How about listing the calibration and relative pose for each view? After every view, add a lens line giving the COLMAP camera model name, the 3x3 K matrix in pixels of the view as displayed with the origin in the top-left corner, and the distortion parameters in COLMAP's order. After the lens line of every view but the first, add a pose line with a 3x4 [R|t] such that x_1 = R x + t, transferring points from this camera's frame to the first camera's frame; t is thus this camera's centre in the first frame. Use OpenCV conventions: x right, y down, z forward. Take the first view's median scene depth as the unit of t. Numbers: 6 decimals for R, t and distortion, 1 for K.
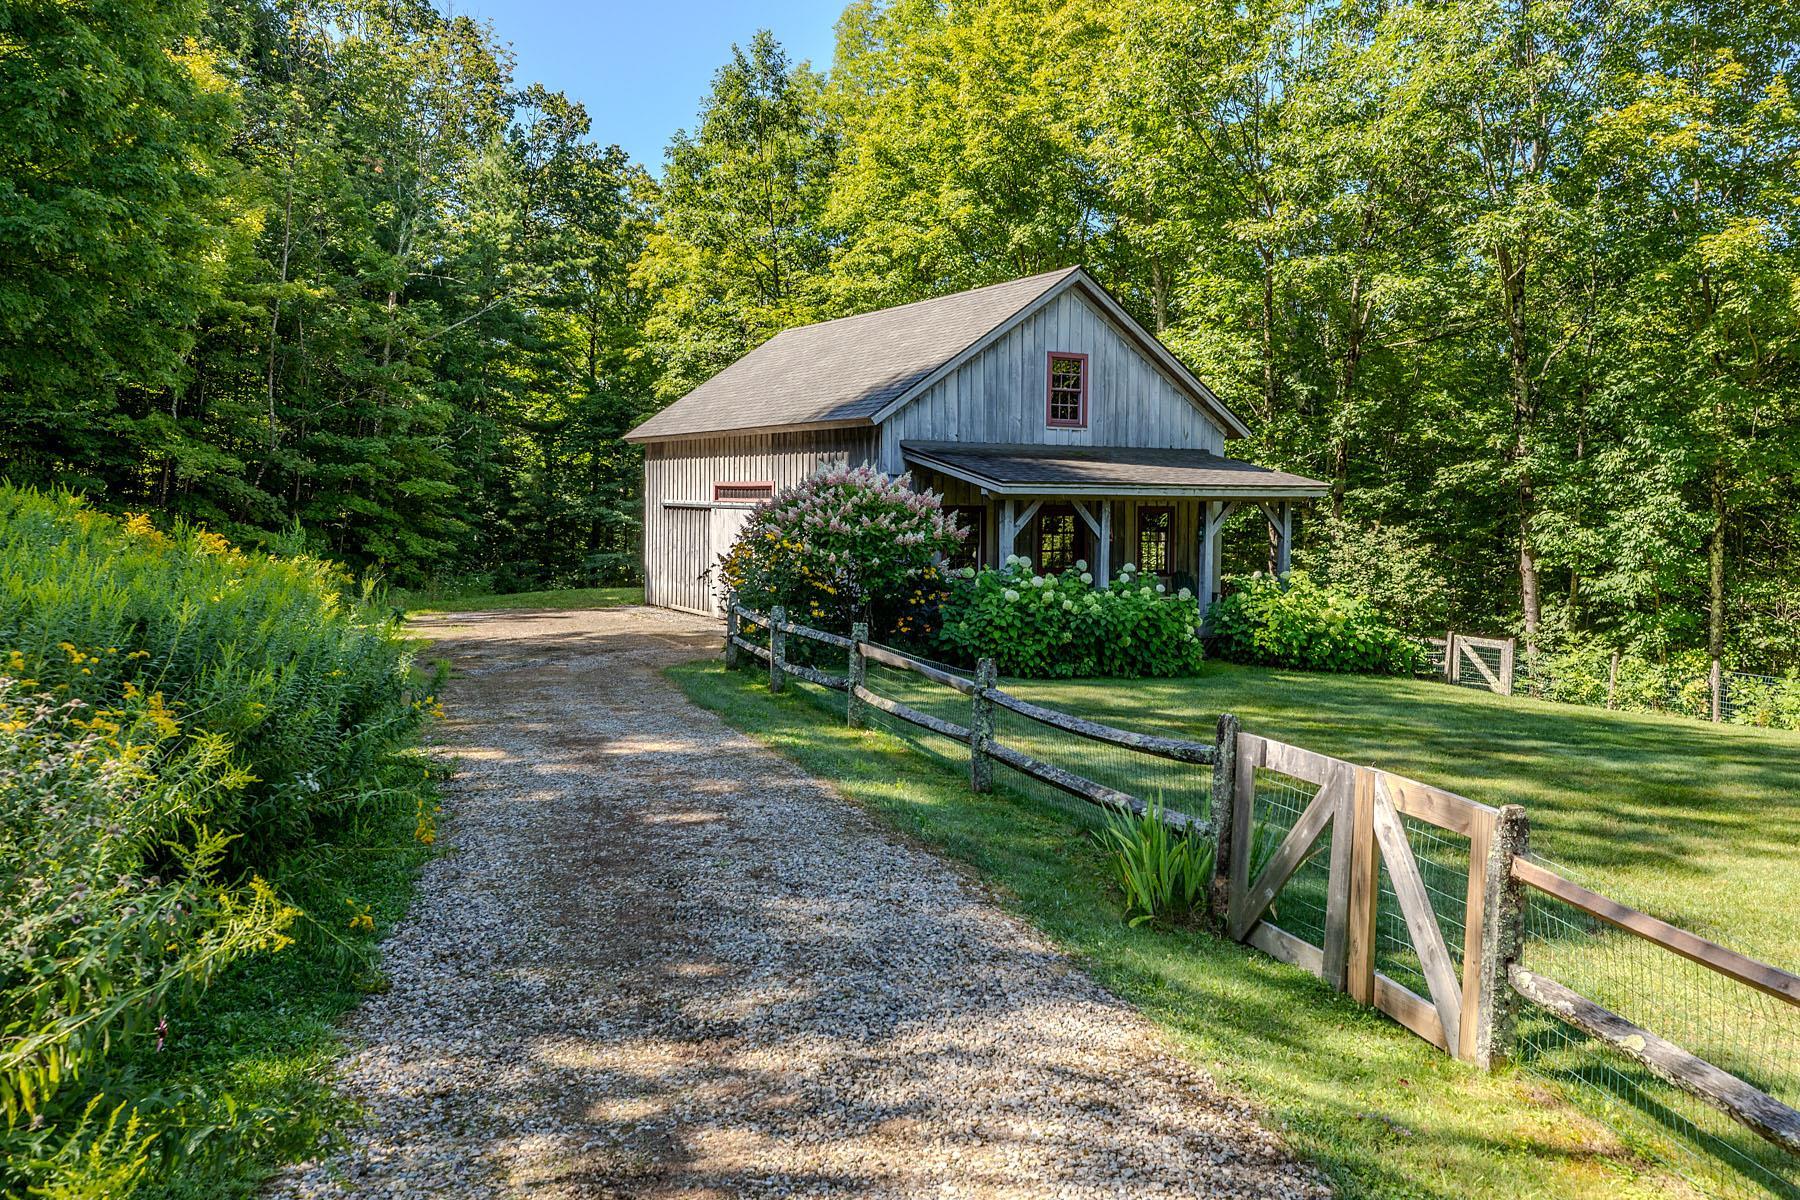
lens RADIAL K [[1344.3, 0, 907.3], [0, 1344.3, 590.8], [0, 0, 1]] dist [0.006692, 0.001953]
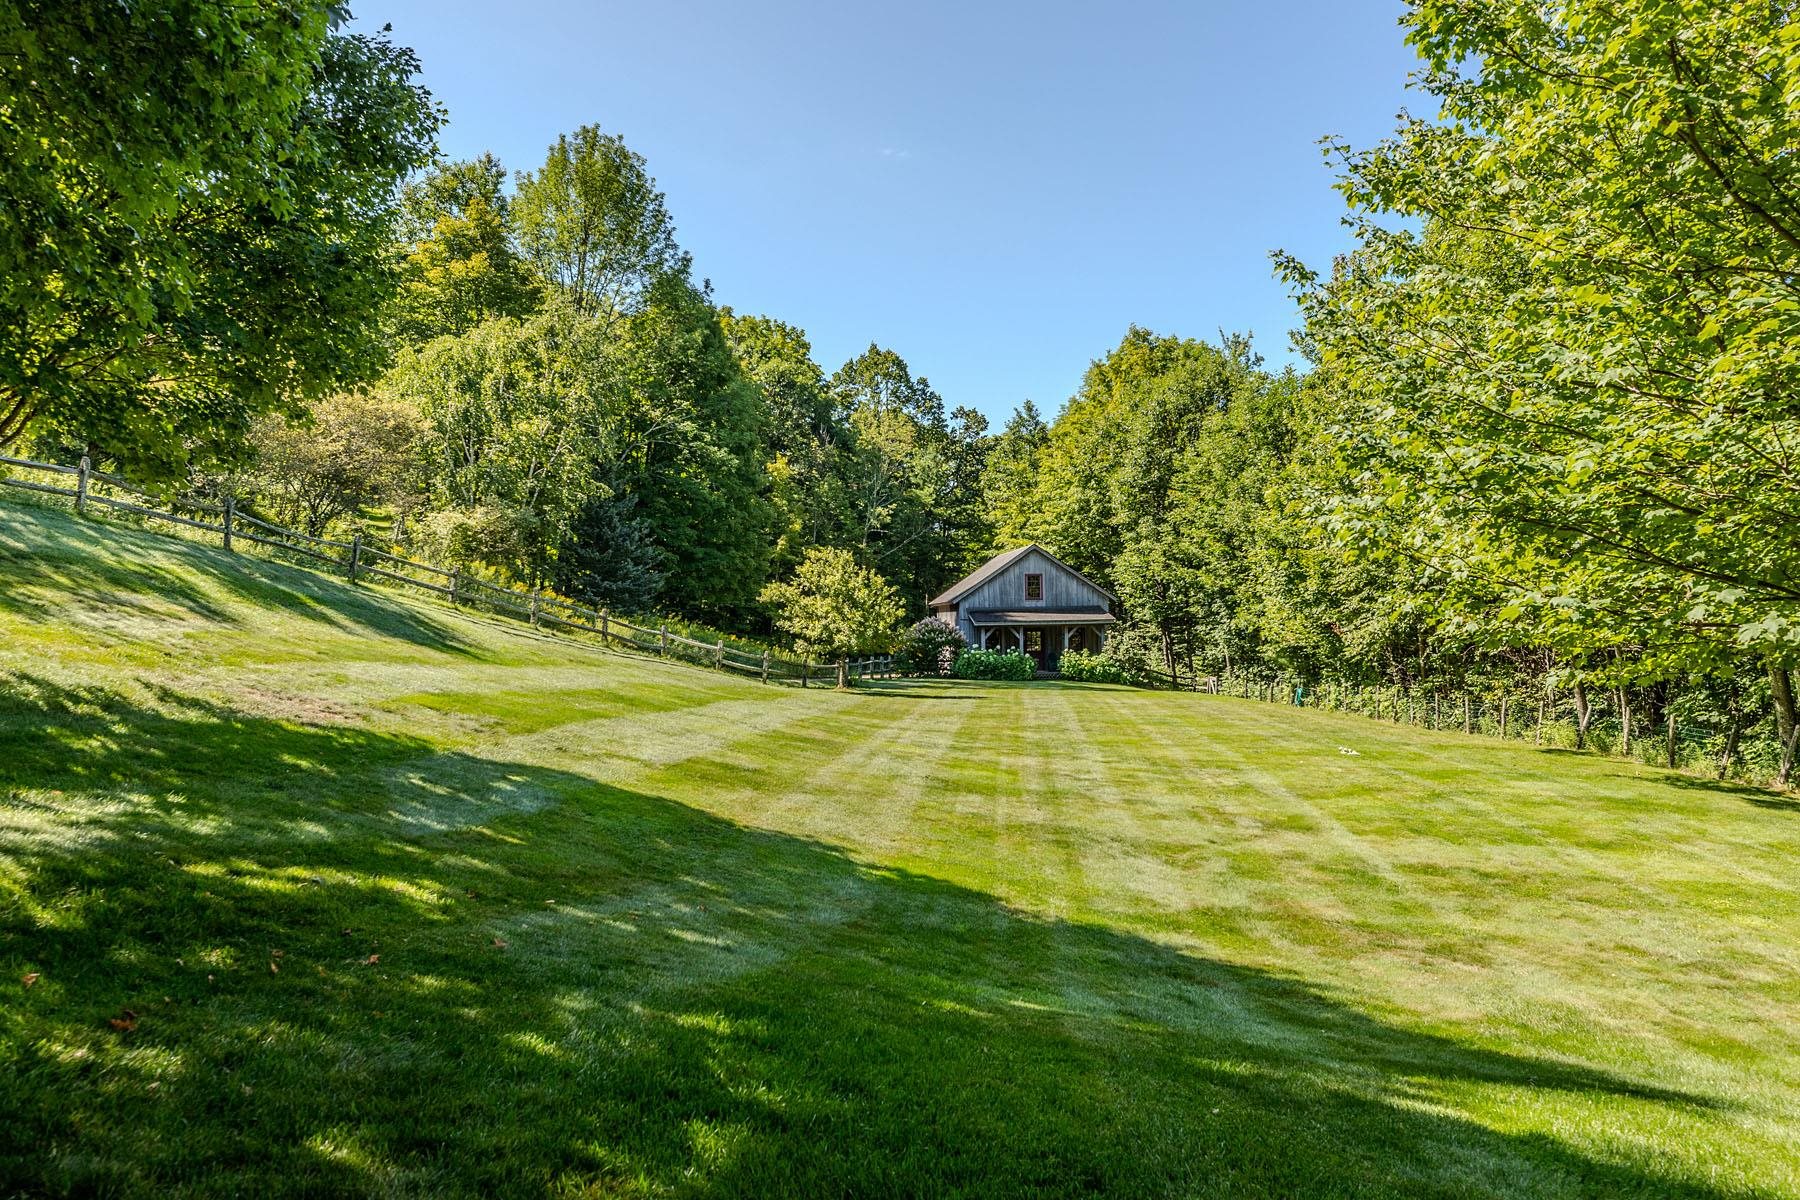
lens RADIAL K [[1344.3, 0, 898.8], [0, 1344.3, 602.8], [0, 0, 1]] dist [0.006692, 0.001953]
pose [[0.897067, -0.034462, -0.440548, 1.129941], [-0.004149, 0.996253, -0.086382, 0.129500], [0.441874, 0.079318, 0.893564, -1.660532]]
